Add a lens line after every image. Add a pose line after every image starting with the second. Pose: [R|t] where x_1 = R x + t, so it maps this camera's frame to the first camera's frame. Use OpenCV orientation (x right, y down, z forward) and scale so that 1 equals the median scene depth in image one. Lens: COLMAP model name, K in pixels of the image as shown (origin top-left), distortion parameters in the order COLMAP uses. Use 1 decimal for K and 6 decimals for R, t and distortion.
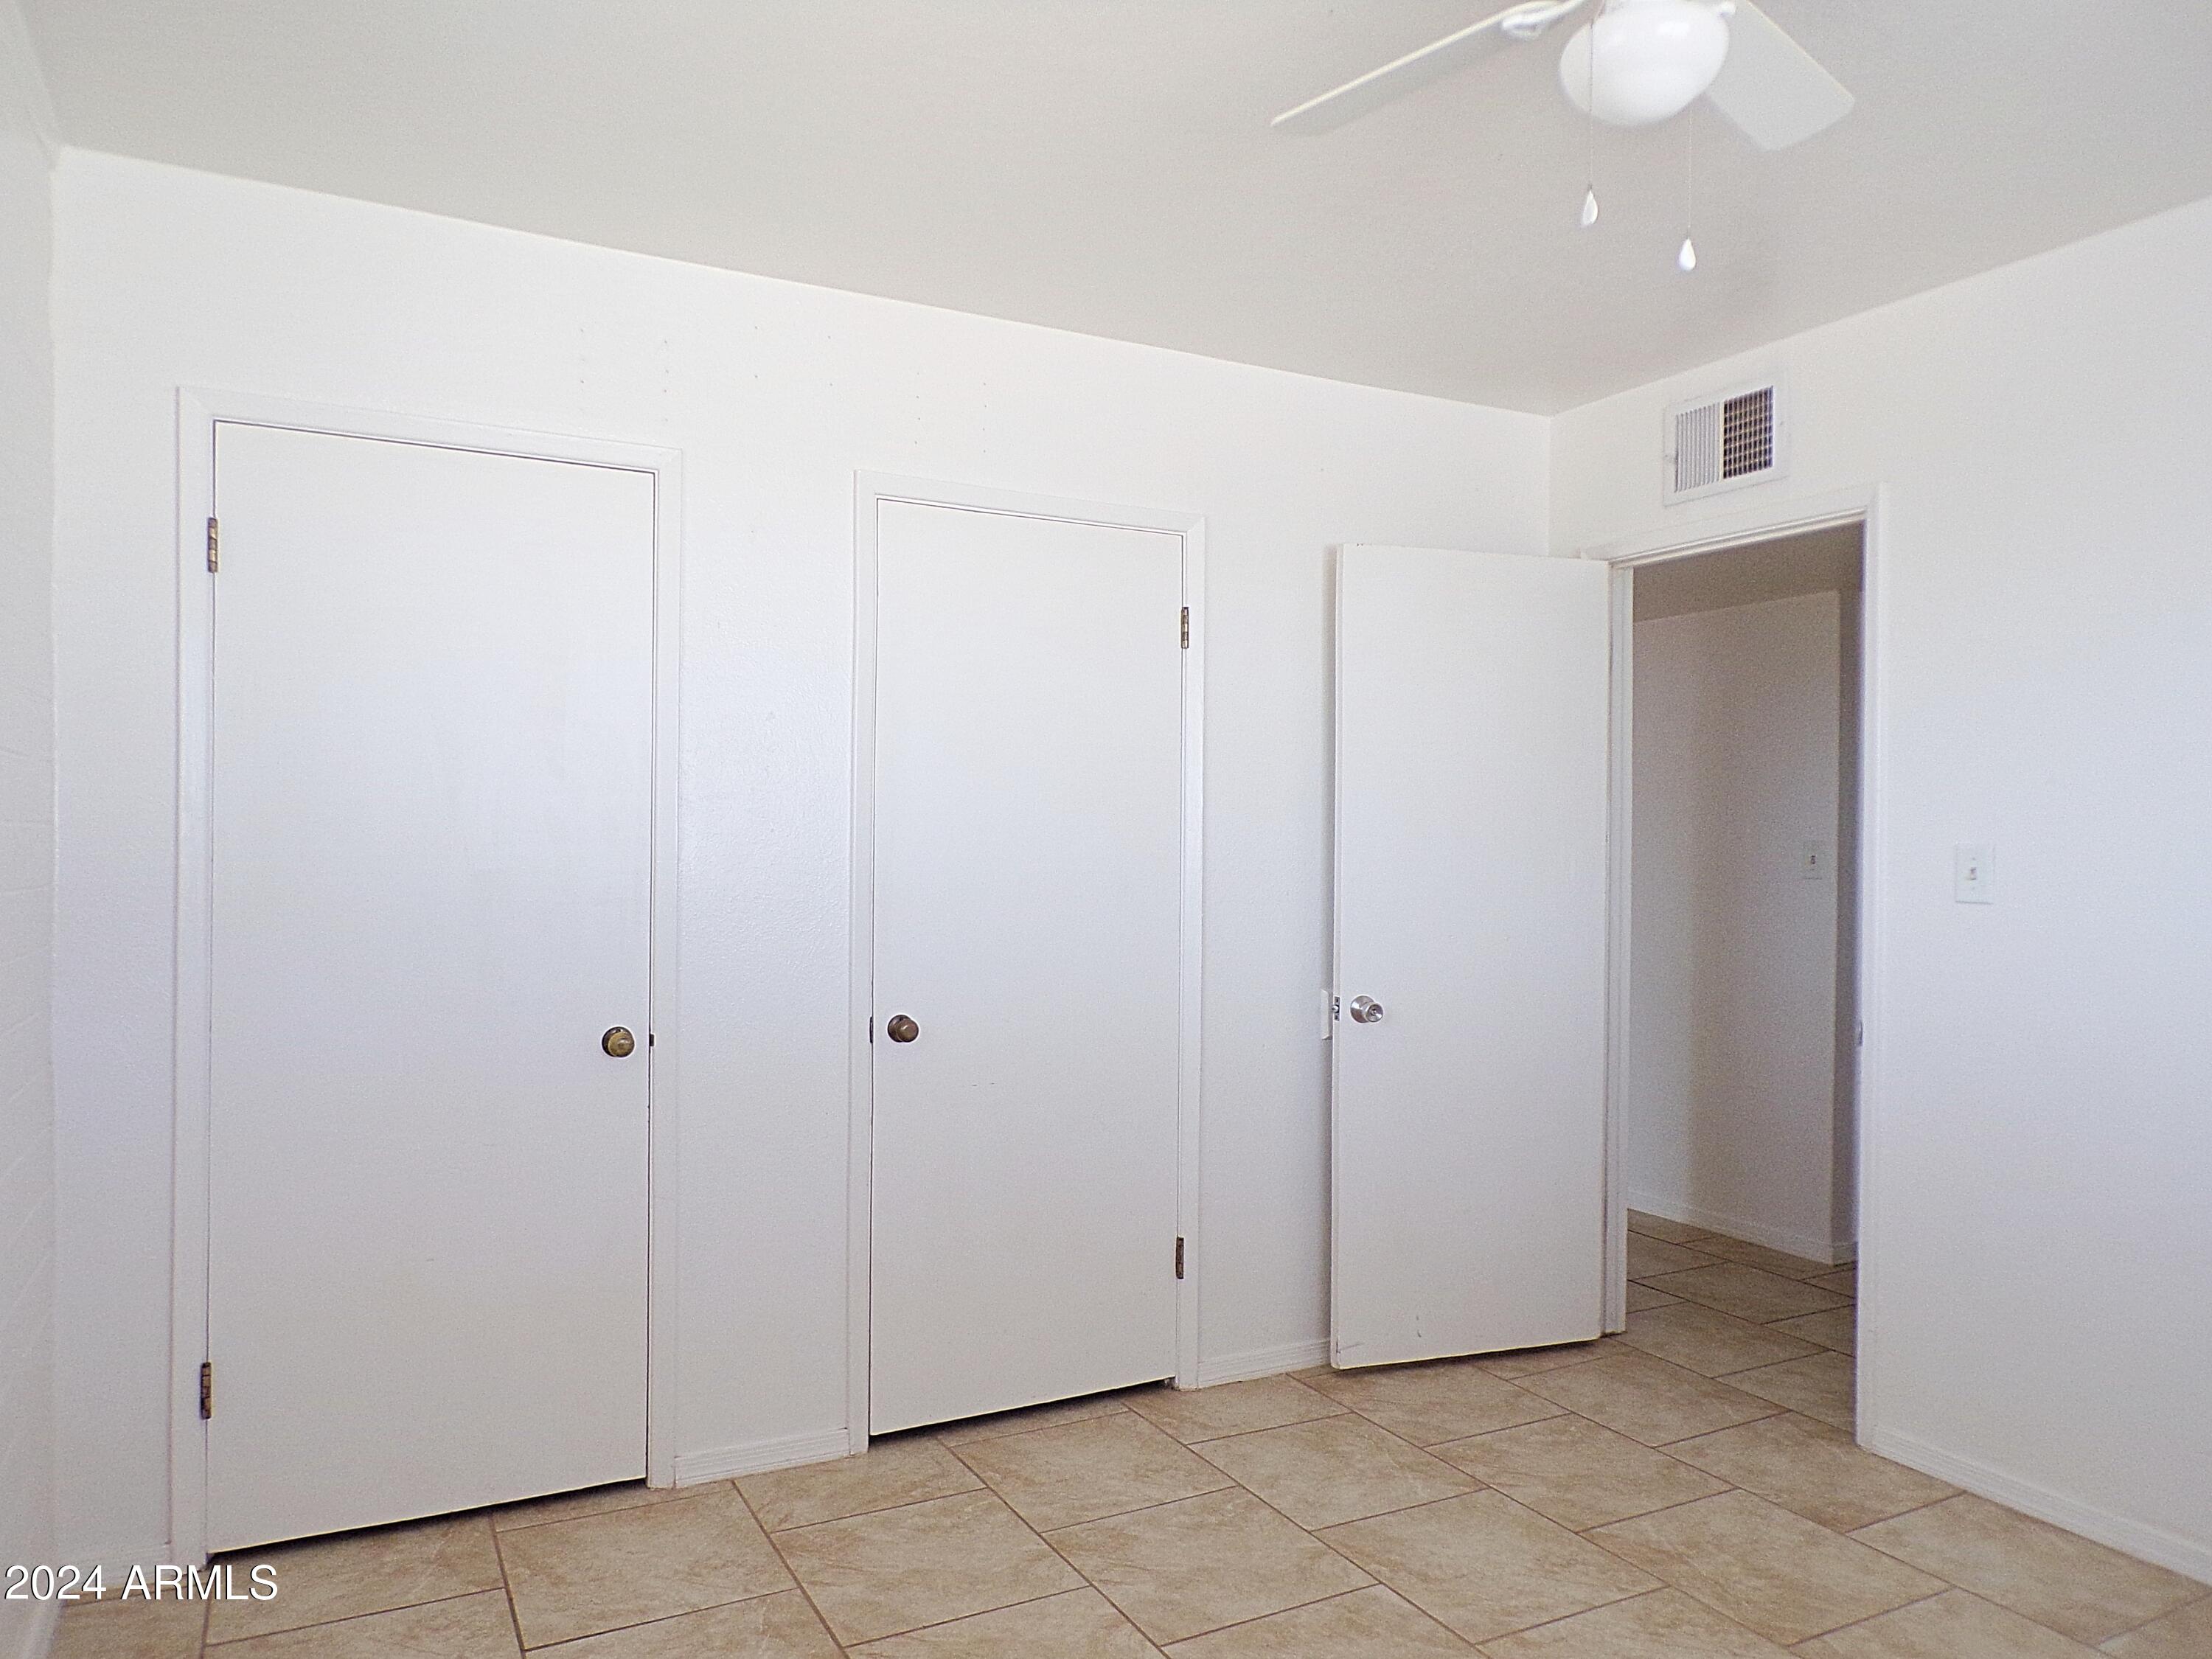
lens RADIAL K [[1487.8, 0, 1102.8], [0, 1487.8, 852.0], [0, 0, 1]] dist [-0.008781, 0.001902]
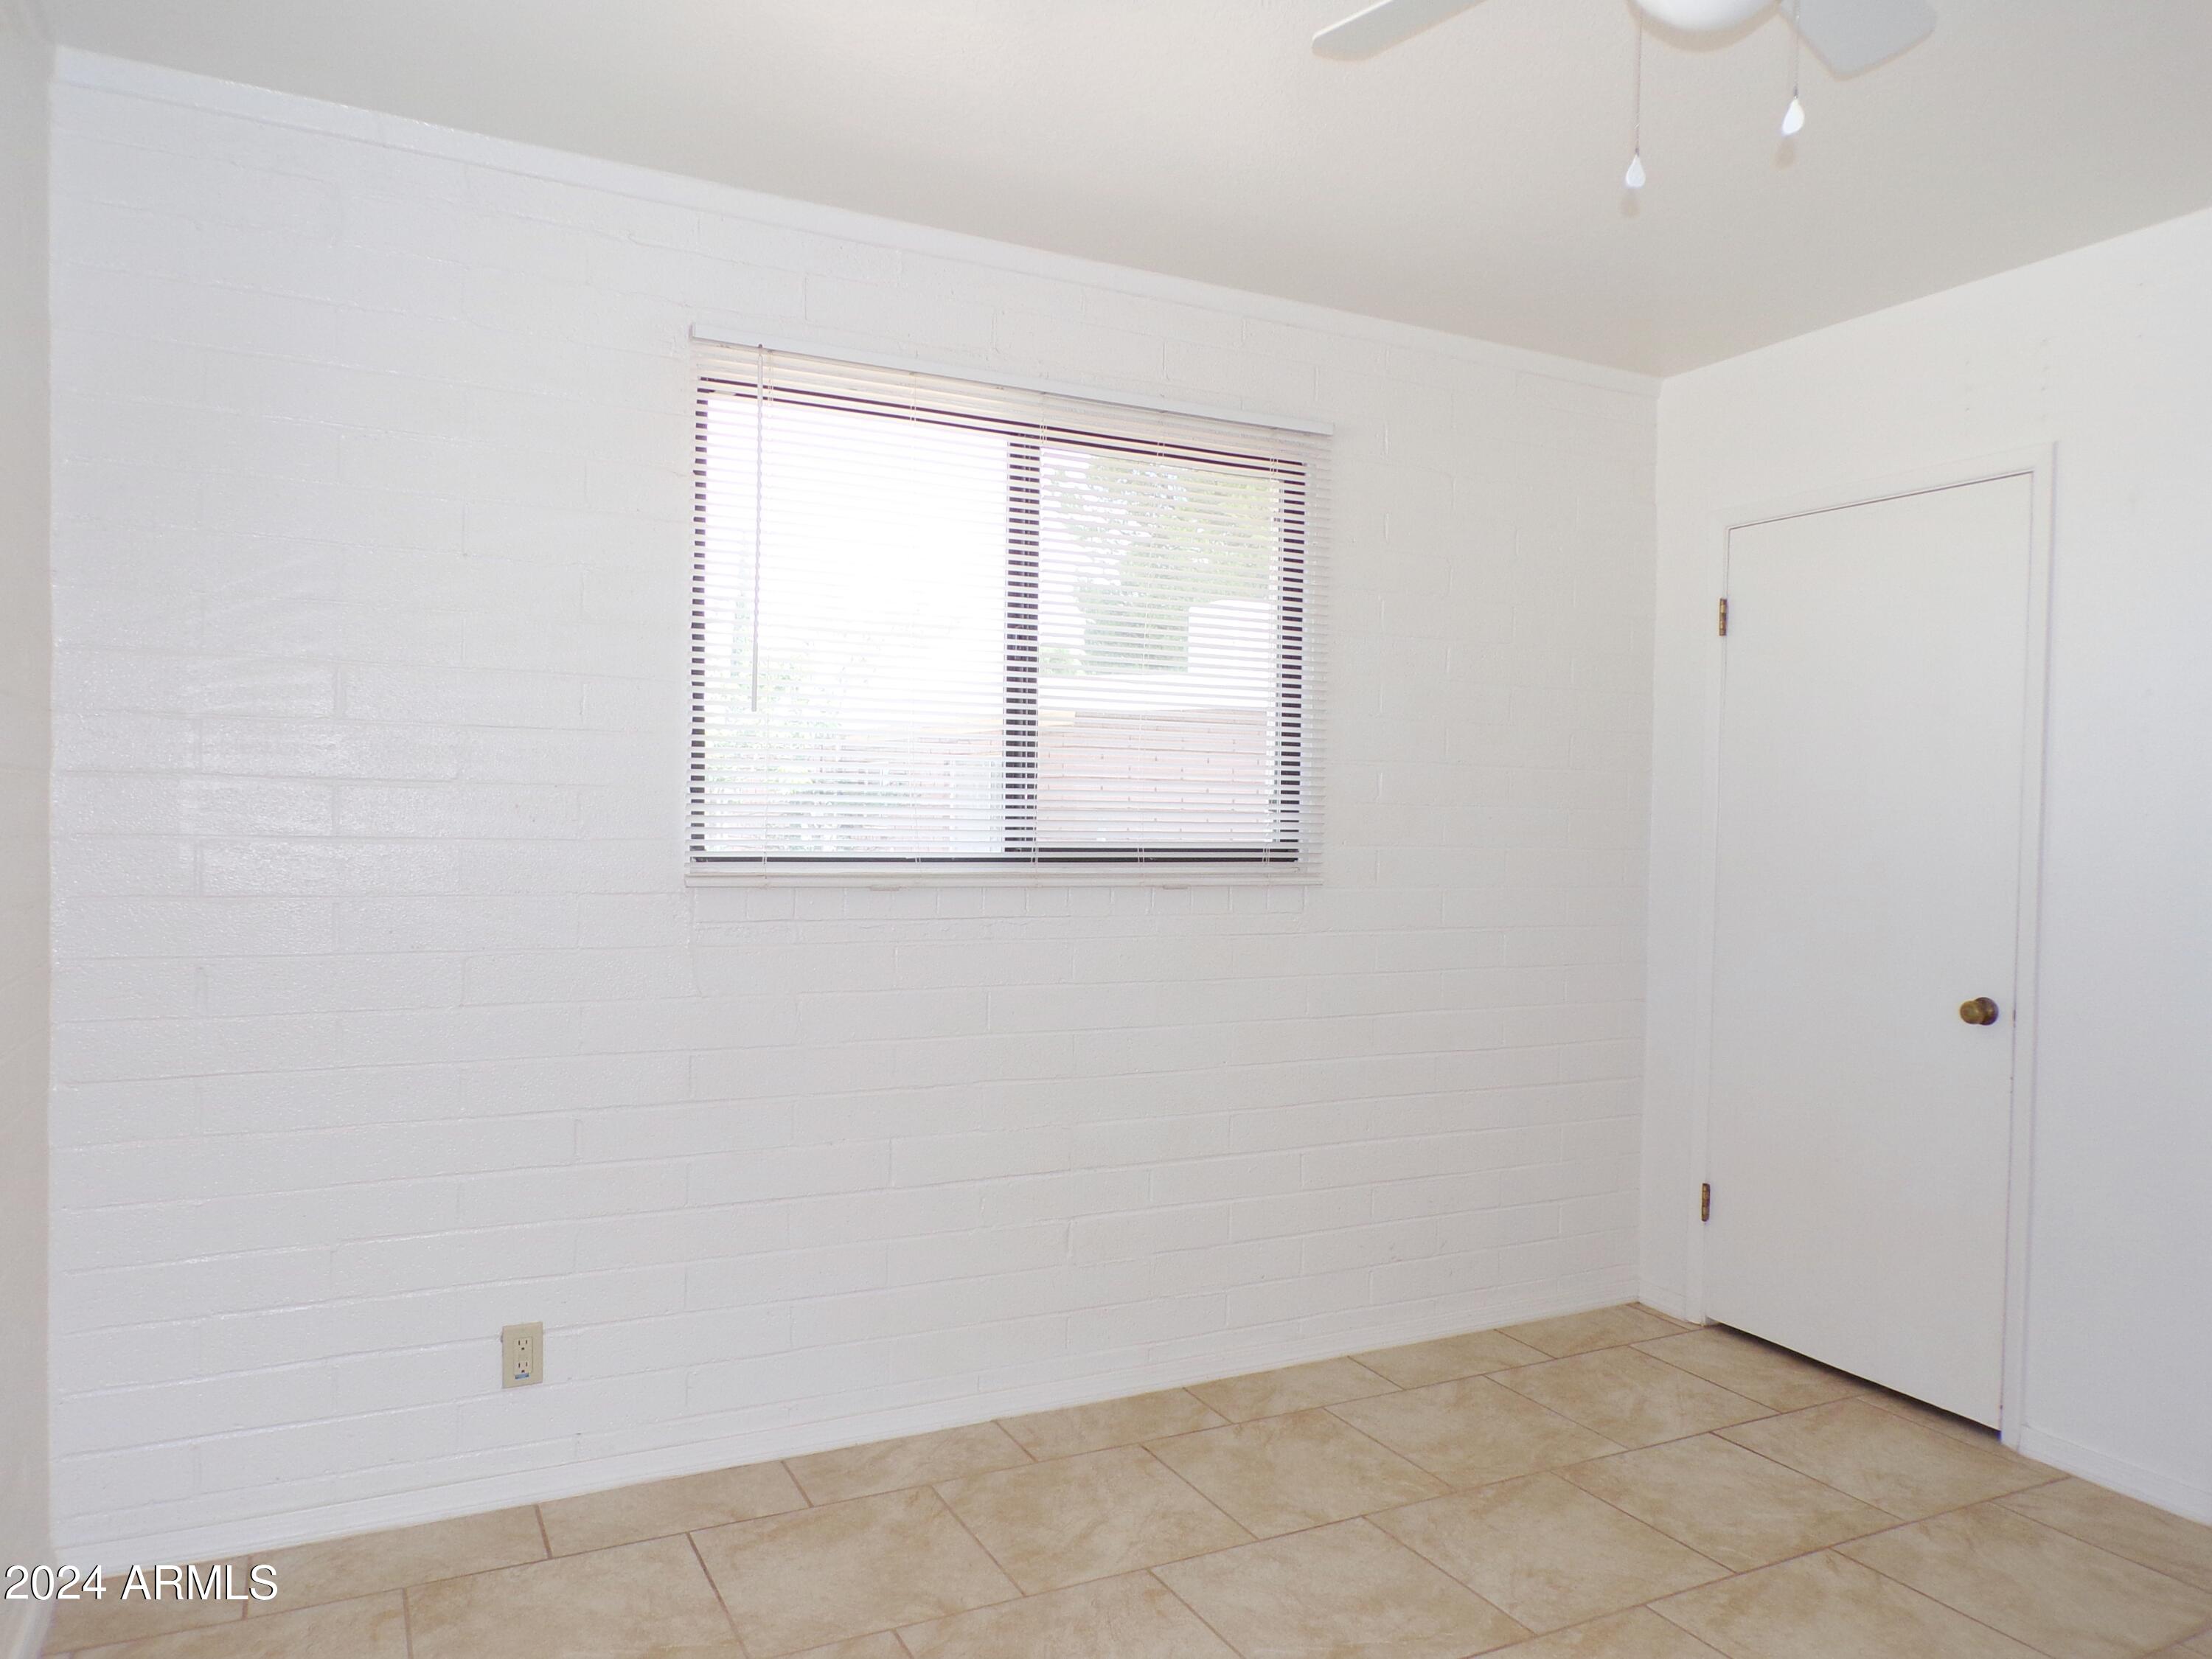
lens RADIAL K [[1487.8, 0, 1090.9], [0, 1487.8, 840.5], [0, 0, 1]] dist [-0.008781, 0.001902]
pose [[-0.021849, 0.005171, -0.999748, 0.830055], [-0.020699, 0.999770, 0.005623, 0.013075], [0.999547, 0.020817, -0.021737, 0.409208]]
